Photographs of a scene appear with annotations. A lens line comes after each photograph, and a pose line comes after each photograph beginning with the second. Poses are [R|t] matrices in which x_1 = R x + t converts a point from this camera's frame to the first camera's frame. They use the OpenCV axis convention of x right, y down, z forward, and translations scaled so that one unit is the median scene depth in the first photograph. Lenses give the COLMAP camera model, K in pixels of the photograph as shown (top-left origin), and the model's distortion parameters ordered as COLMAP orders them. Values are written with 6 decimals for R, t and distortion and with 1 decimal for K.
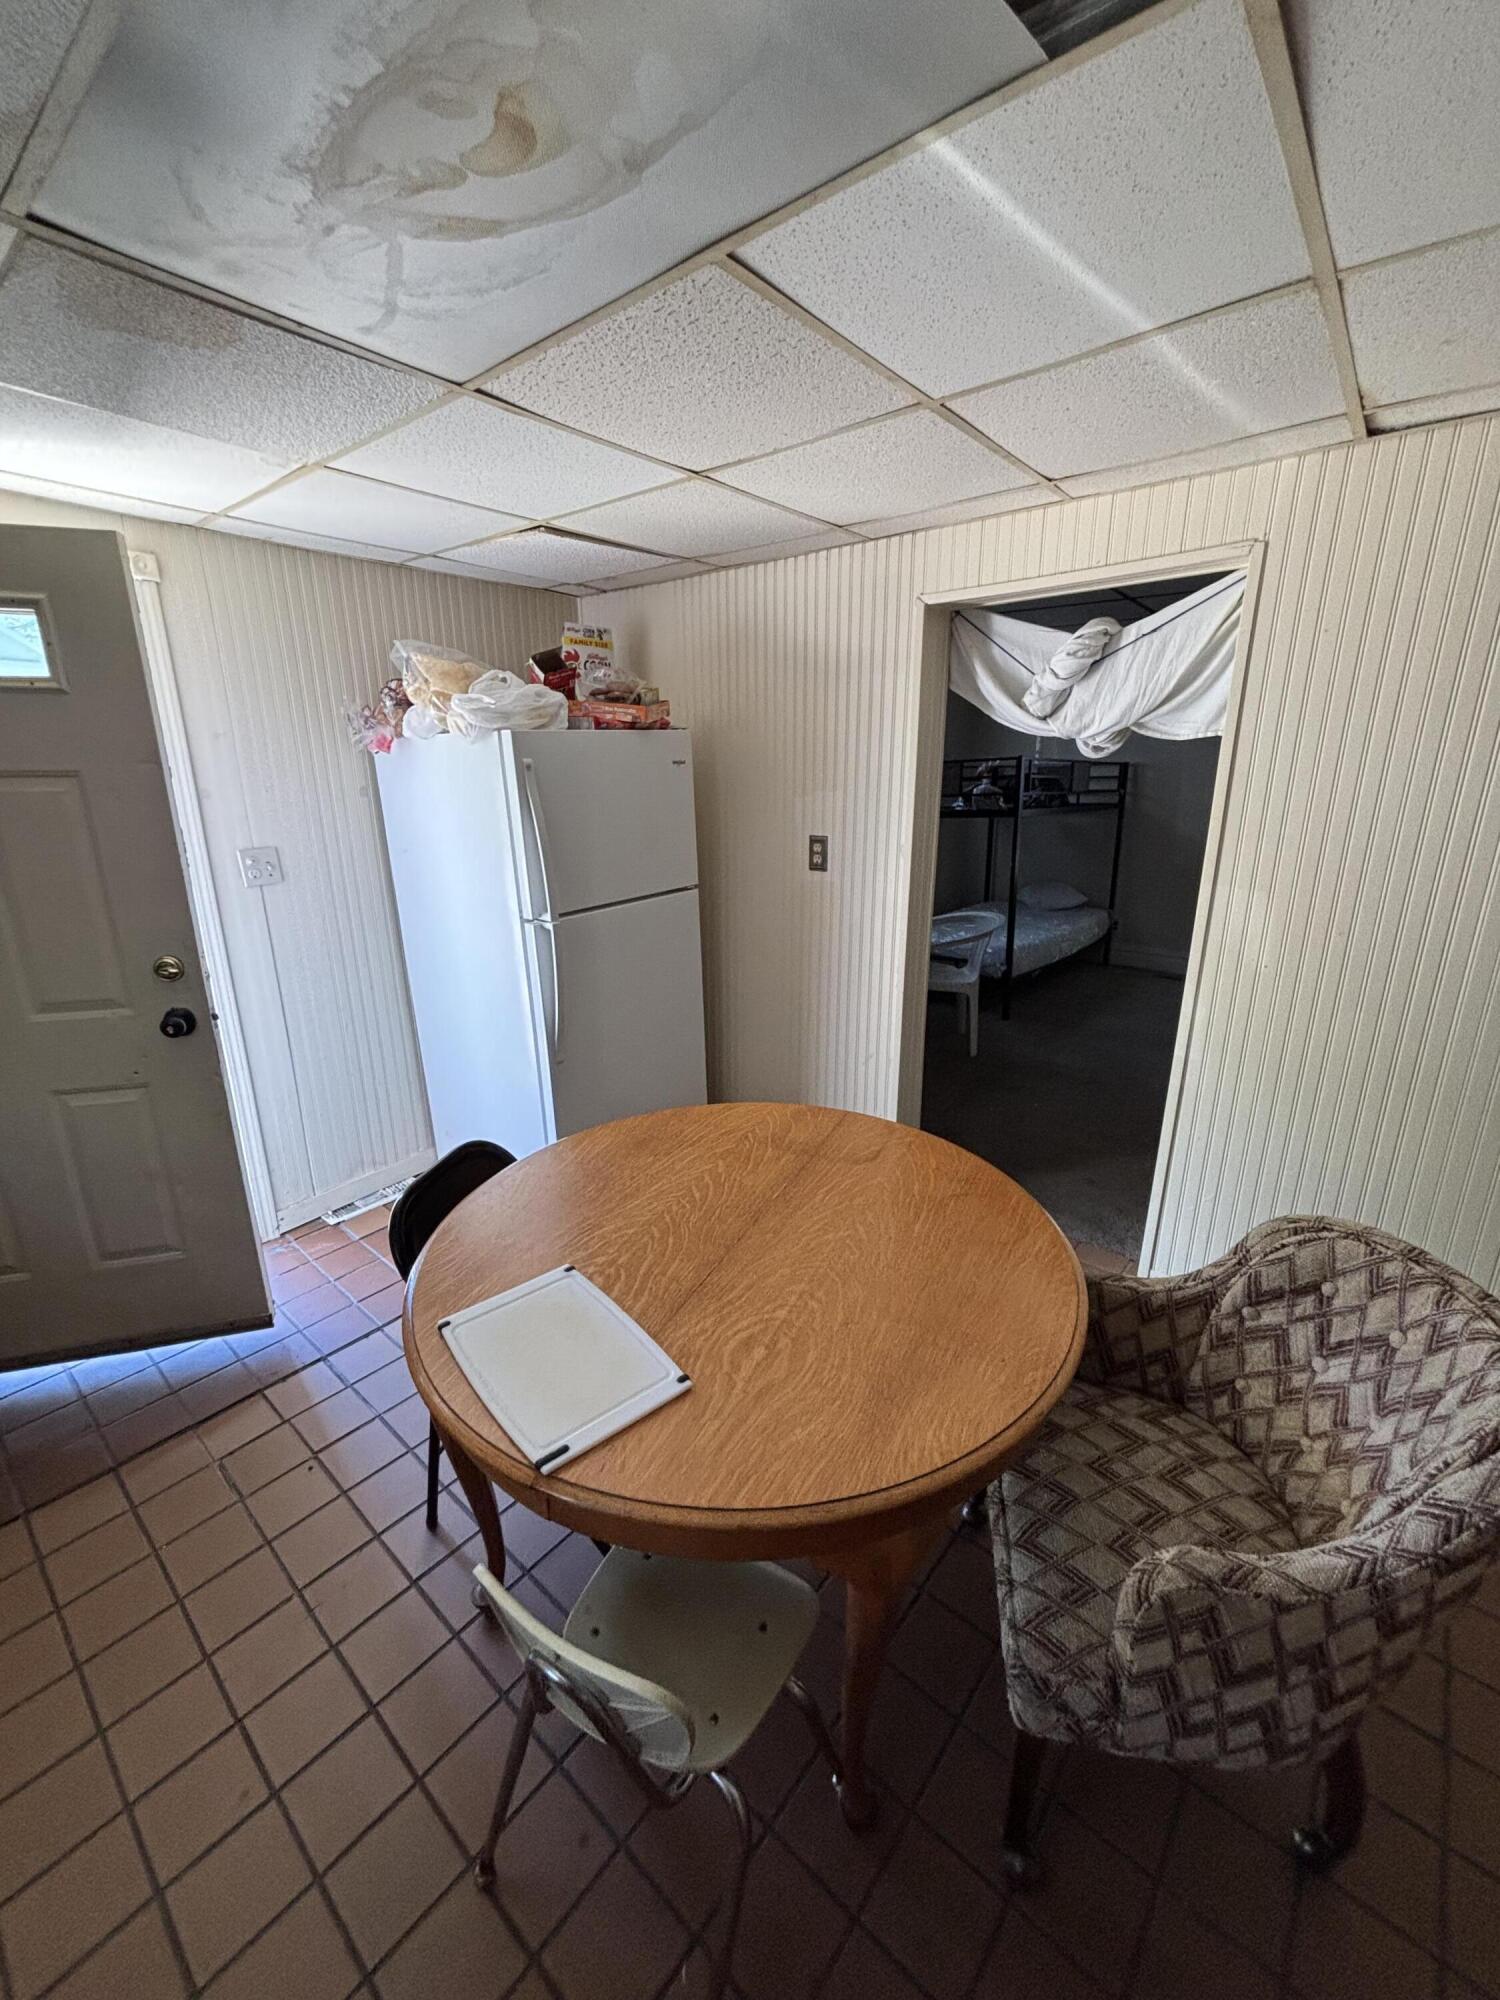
lens RADIAL K [[805.3, 0, 755.7], [0, 805.3, 991.3], [0, 0, 1]] dist [-0.003653, -0.000146]
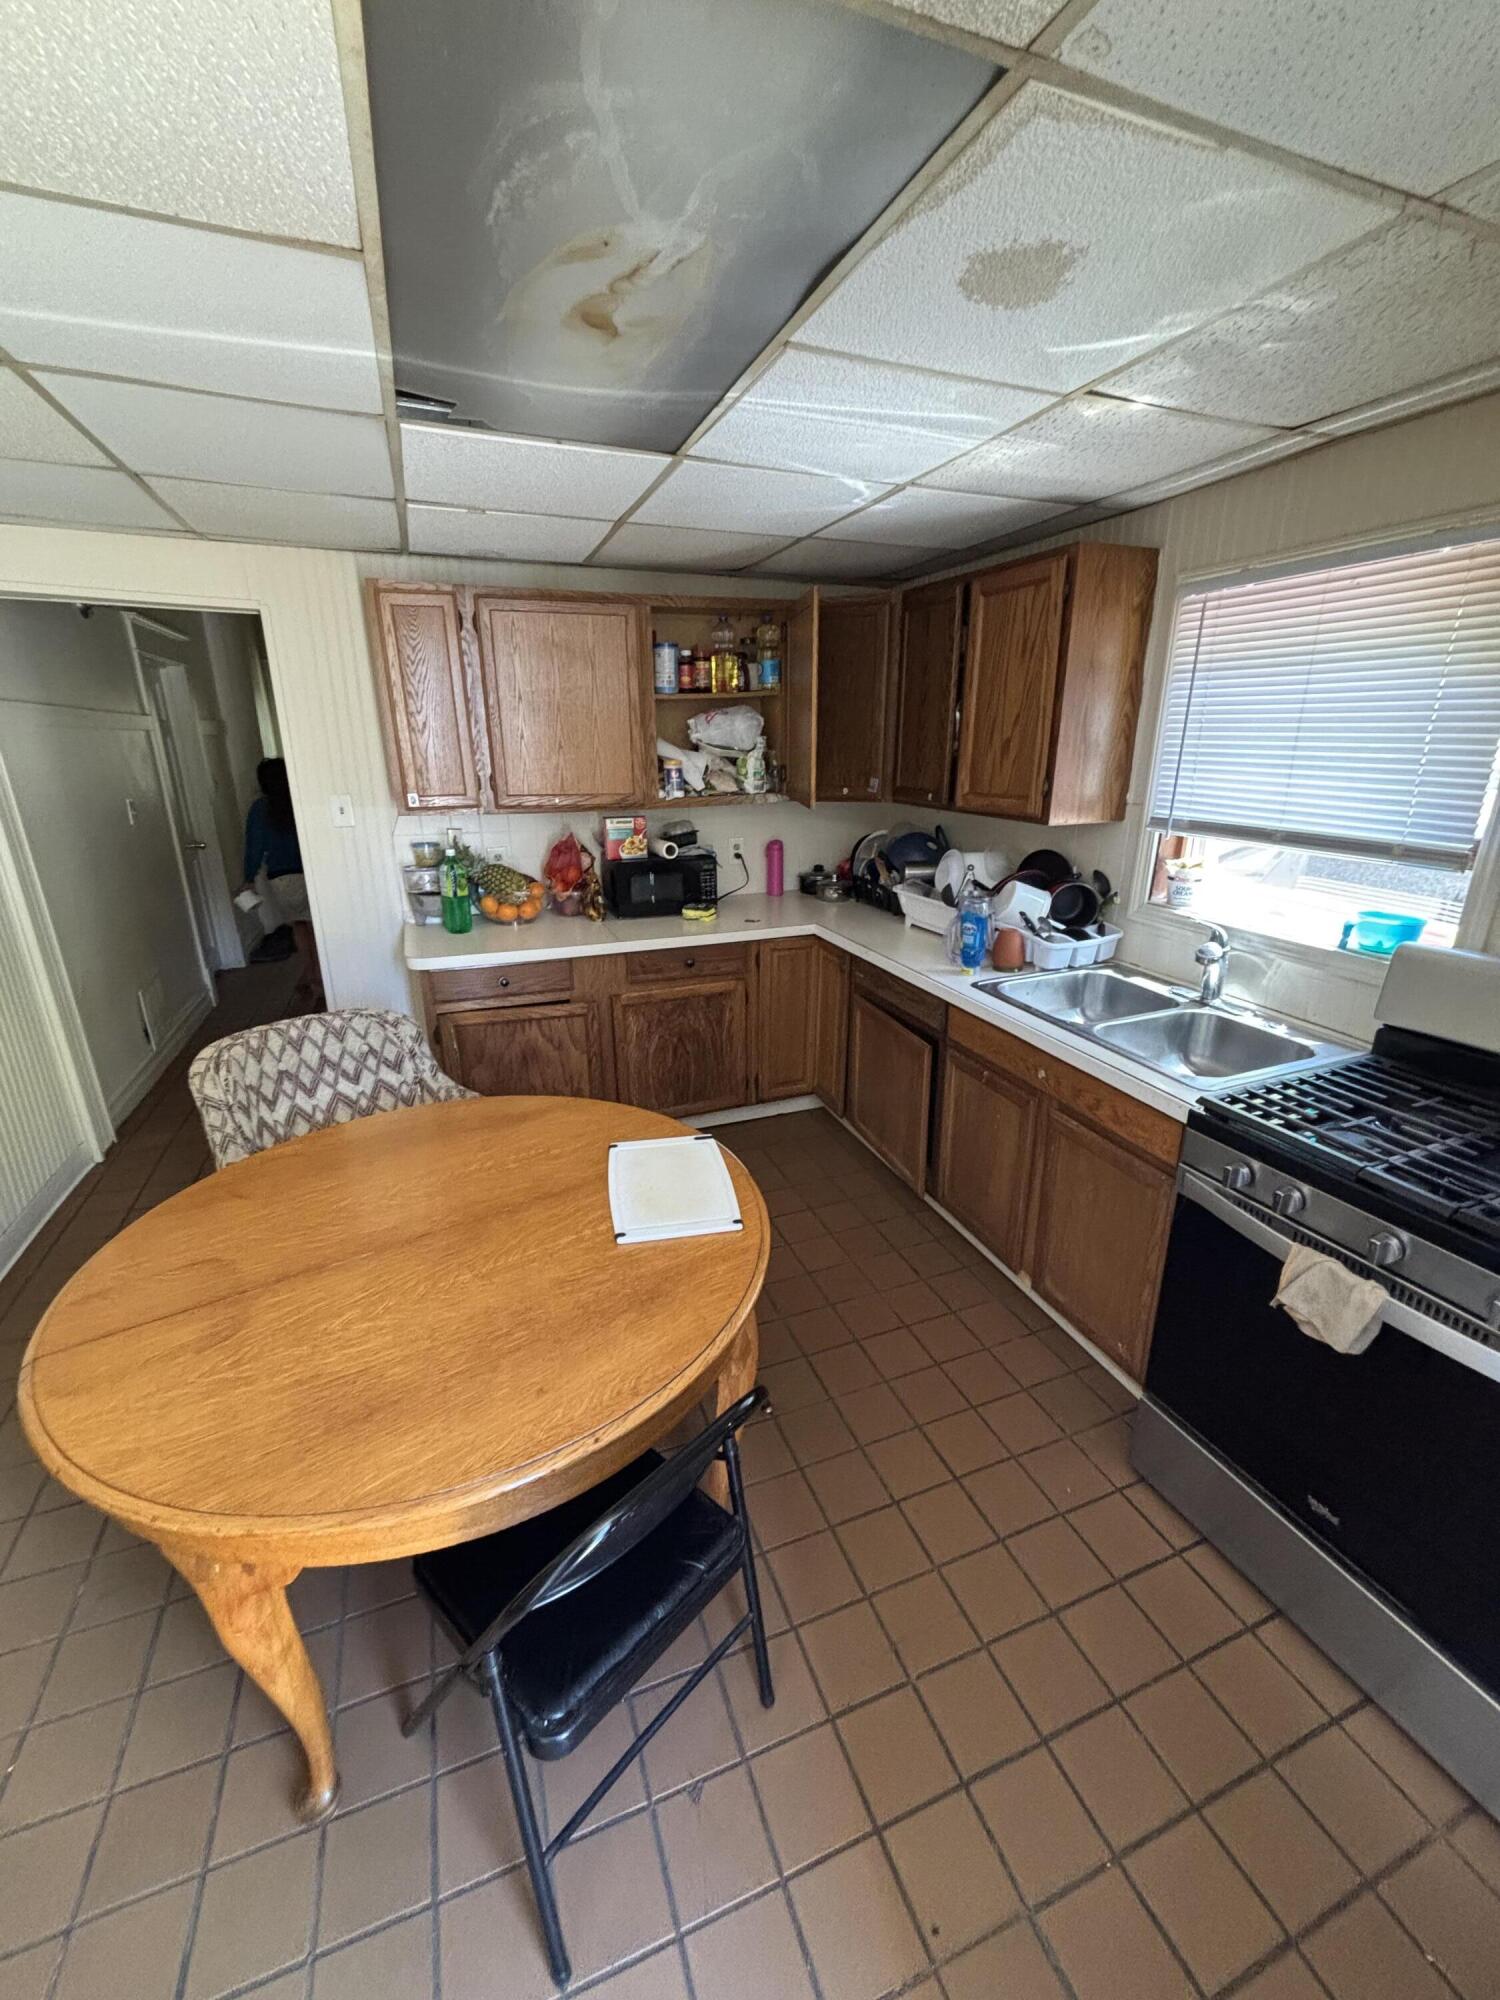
lens RADIAL K [[805.3, 0, 747.2], [0, 805.3, 1007.8], [0, 0, 1]] dist [-0.003653, -0.000146]
pose [[-0.876415, -0.149183, 0.457866, -0.895270], [0.135914, 0.835519, 0.532387, -0.480344], [-0.461979, 0.528822, -0.711985, 1.670670]]
